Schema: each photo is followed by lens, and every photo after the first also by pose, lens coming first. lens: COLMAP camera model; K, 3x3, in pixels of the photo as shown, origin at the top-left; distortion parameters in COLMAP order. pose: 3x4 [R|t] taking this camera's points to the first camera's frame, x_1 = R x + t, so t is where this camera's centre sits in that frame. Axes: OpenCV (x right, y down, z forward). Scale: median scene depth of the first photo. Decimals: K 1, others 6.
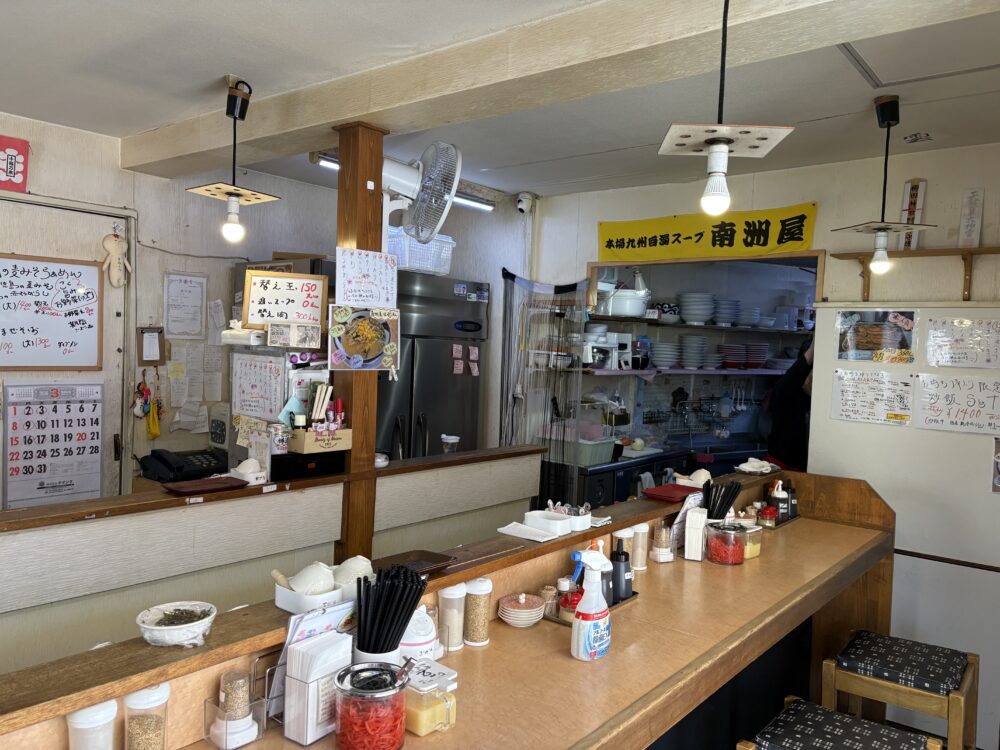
lens RADIAL K [[775.8, 0, 500.0], [0, 775.8, 375.0], [0, 0, 1]] dist [0.008924, -0.010265]
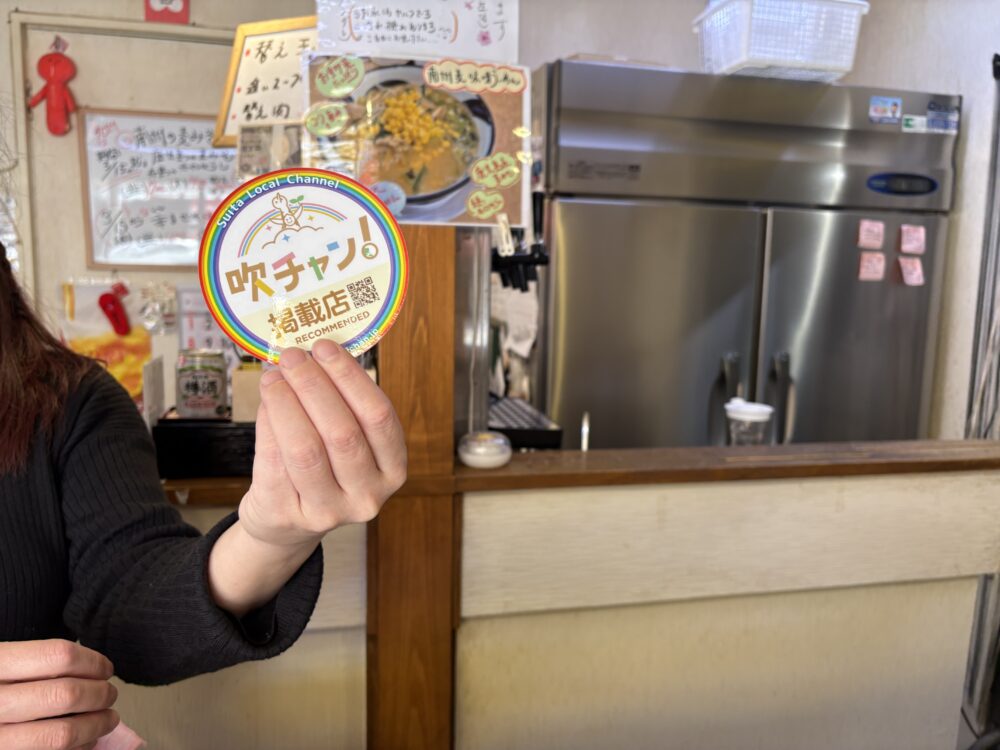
lens RADIAL K [[775.8, 0, 500.0], [0, 775.8, 375.0], [0, 0, 1]] dist [0.008924, -0.010265]
pose [[0.789098, 0.060843, -0.611247, 0.101929], [-0.016758, 0.996844, 0.077591, 0.037301], [0.614039, -0.050984, 0.787628, 0.676908]]
